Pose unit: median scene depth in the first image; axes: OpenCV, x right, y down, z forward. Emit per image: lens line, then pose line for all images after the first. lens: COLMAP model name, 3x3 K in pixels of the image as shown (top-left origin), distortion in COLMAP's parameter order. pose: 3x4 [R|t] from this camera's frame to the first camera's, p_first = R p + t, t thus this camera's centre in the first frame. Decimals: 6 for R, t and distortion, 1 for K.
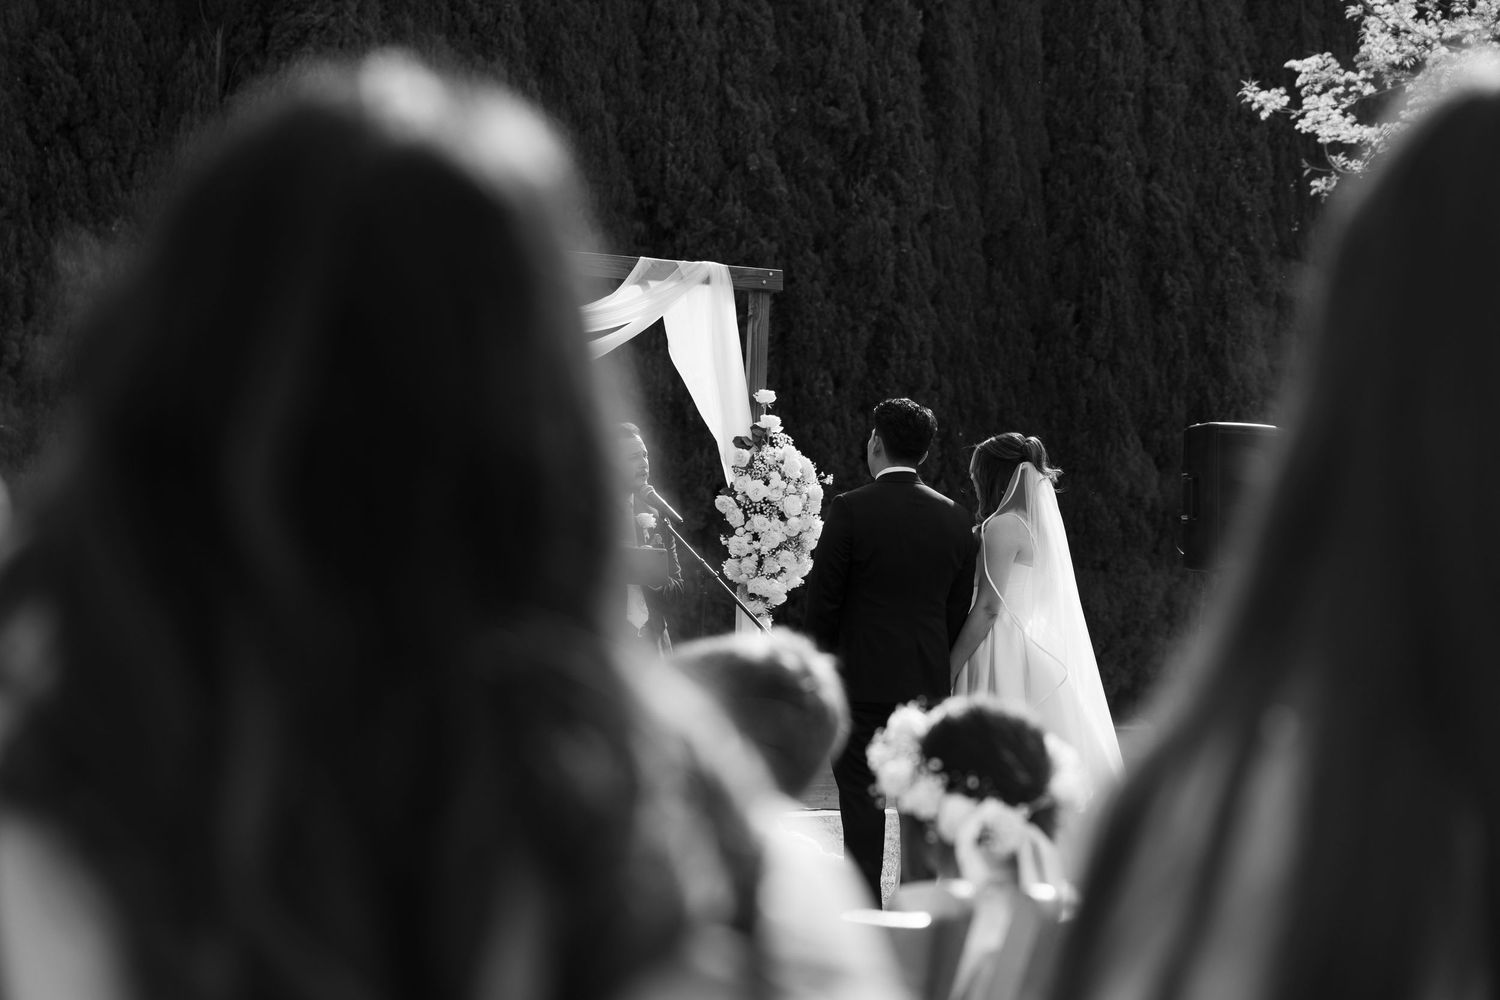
lens RADIAL K [[2978.5, 0, 750.0], [0, 2978.5, 500.0], [0, 0, 1]] dist [0.014720, -0.060112]
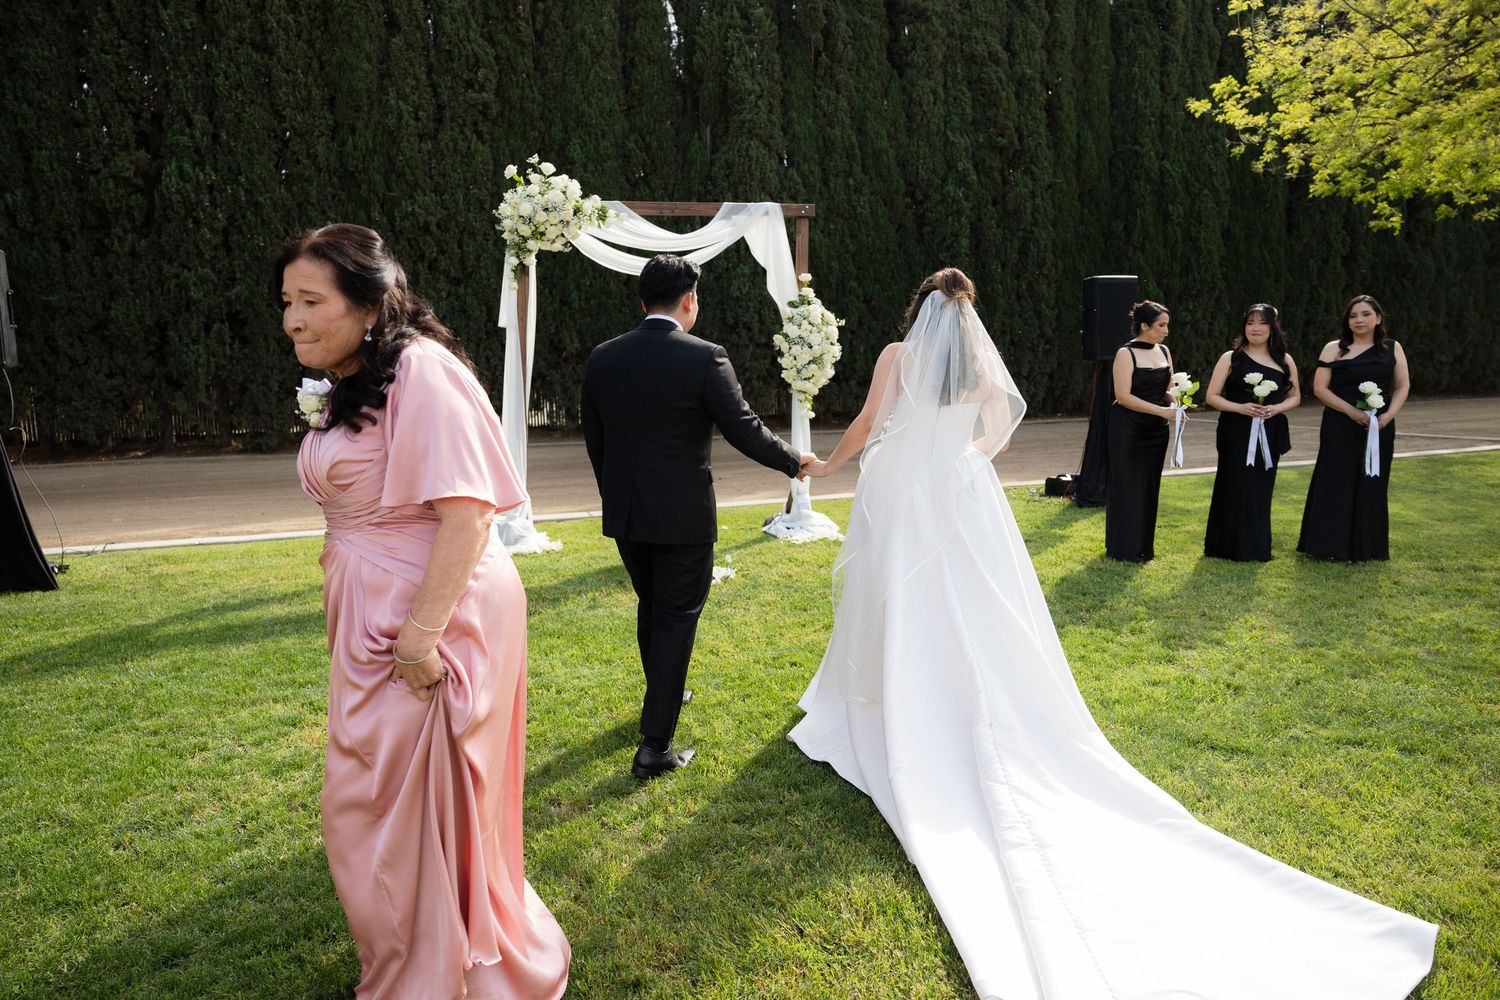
lens RADIAL K [[1035.8, 0, 744.6], [0, 1035.8, 500.6], [0, 0, 1]] dist [-0.059098, 0.082771]
pose [[0.952617, 0.002013, -0.304166, 0.079935], [0.050719, 0.984927, 0.165365, -0.003665], [0.299914, -0.172956, 0.938157, 0.194181]]
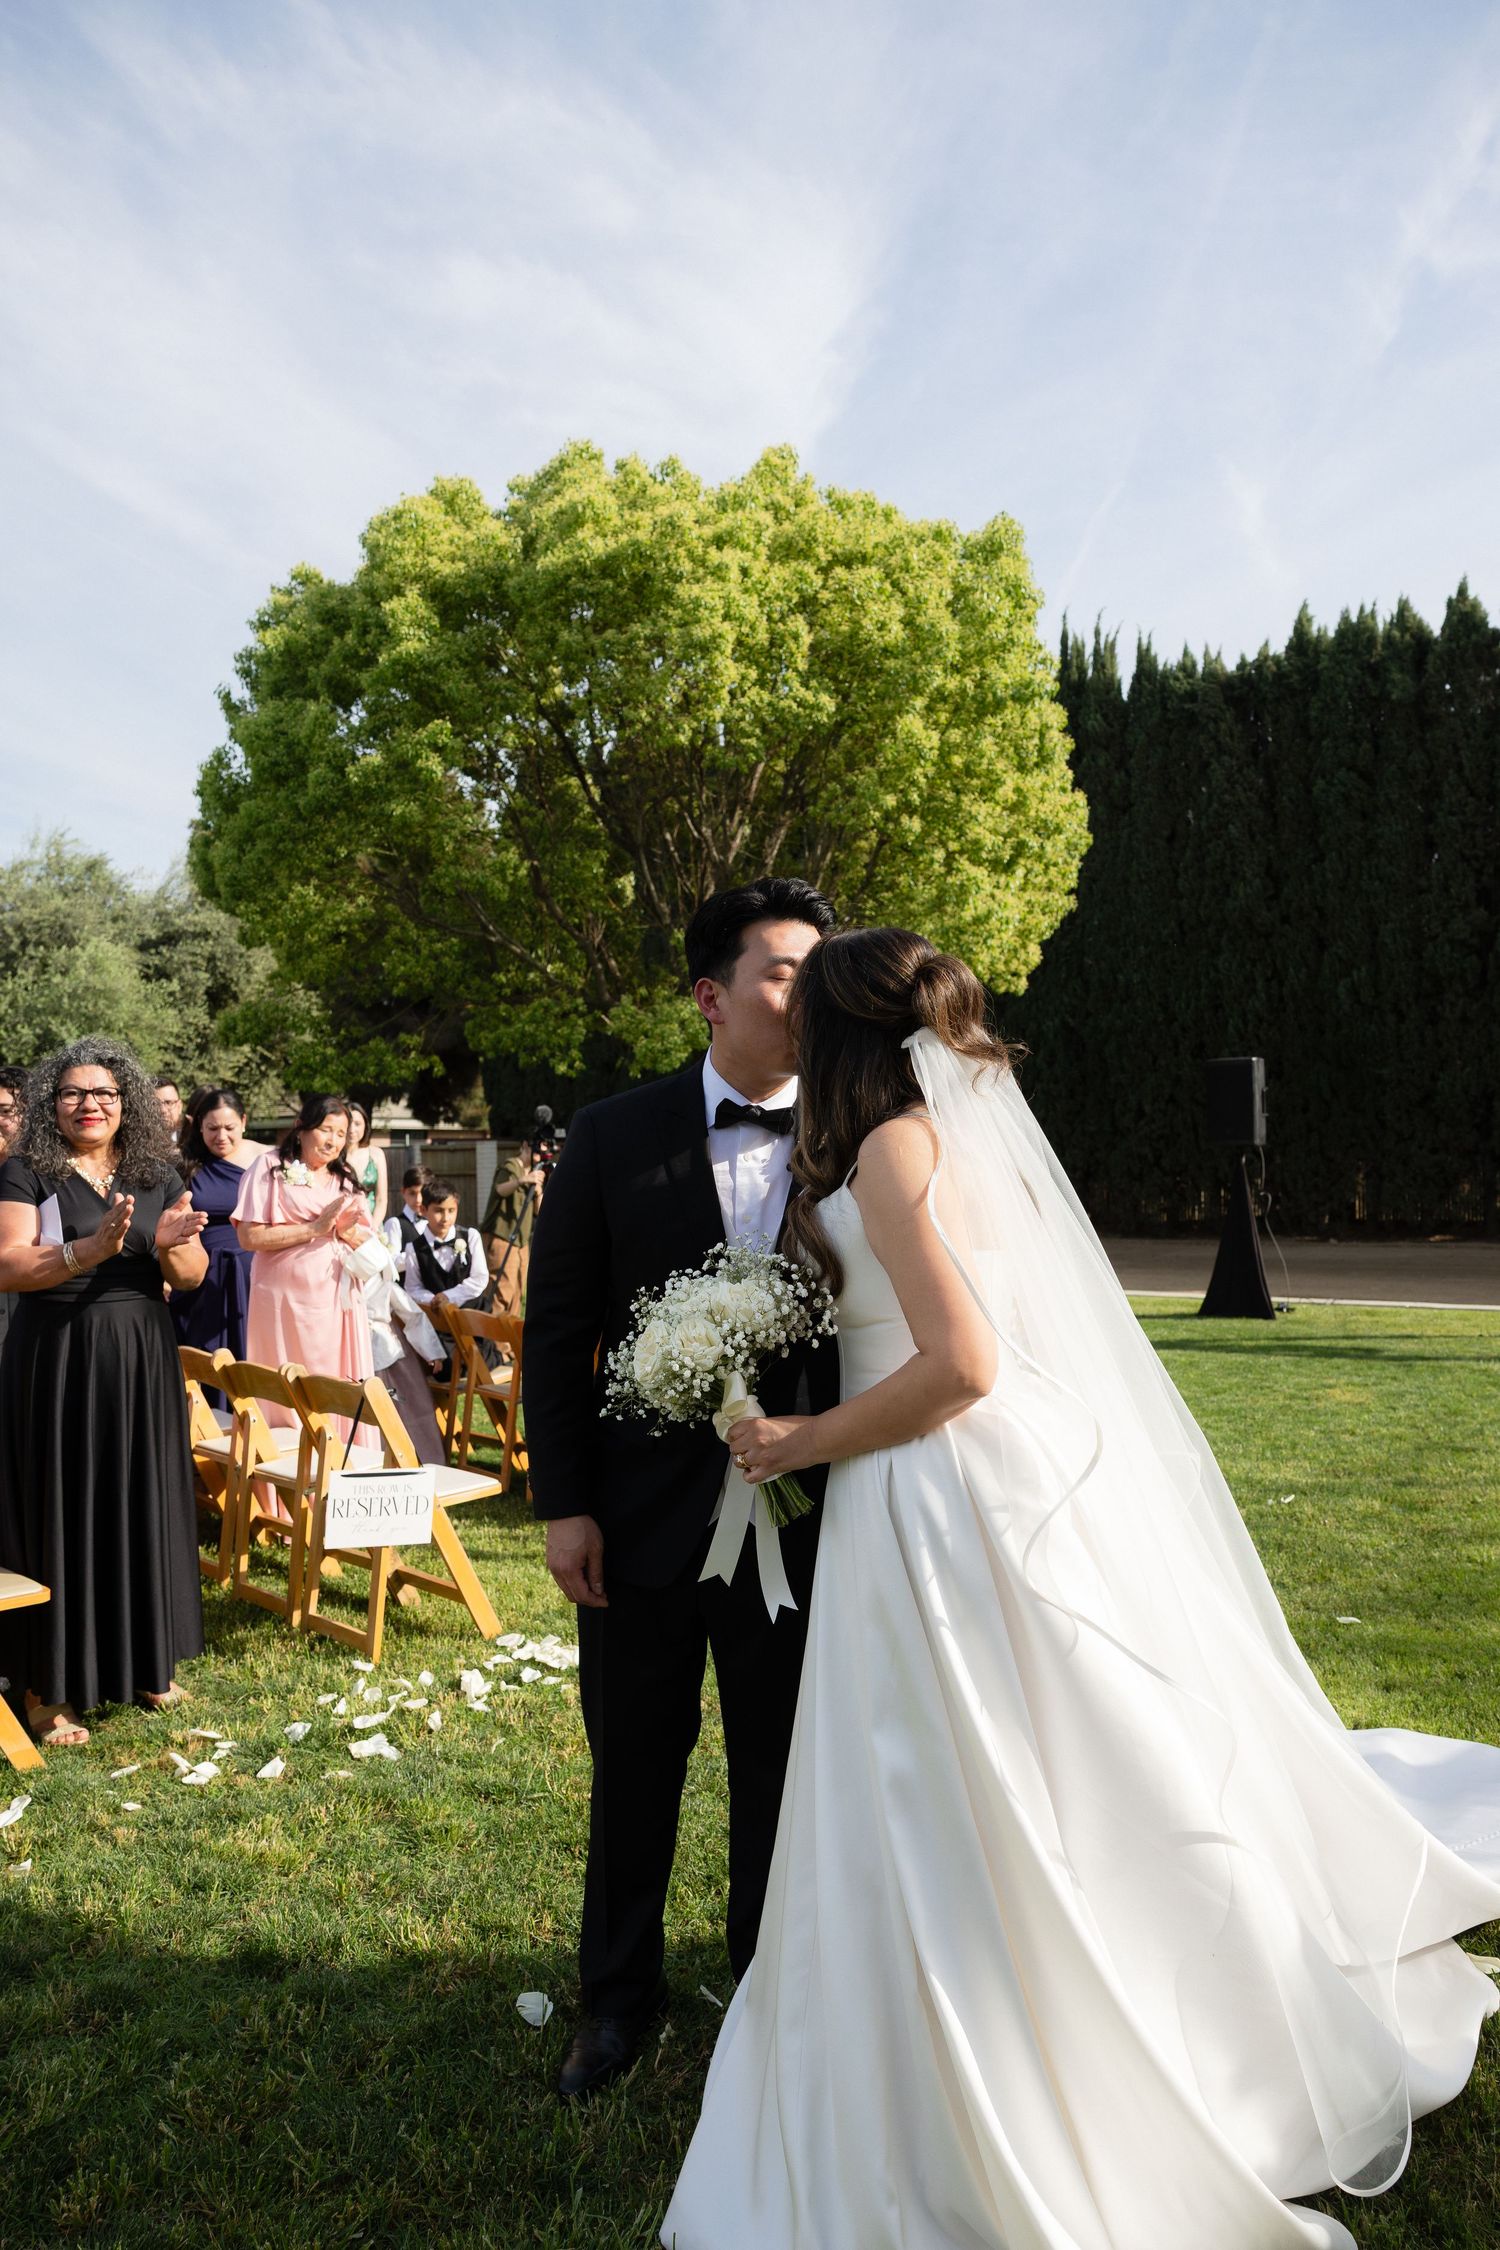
lens RADIAL K [[1553.7, 0, 750.0], [0, 1553.7, 1125.0], [0, 0, 1]] dist [-0.059098, 0.082771]
pose [[0.220087, -0.047077, -0.974343, 0.277558], [0.060919, 0.997548, -0.034438, -0.003101], [0.973576, -0.051776, 0.222416, 0.113132]]
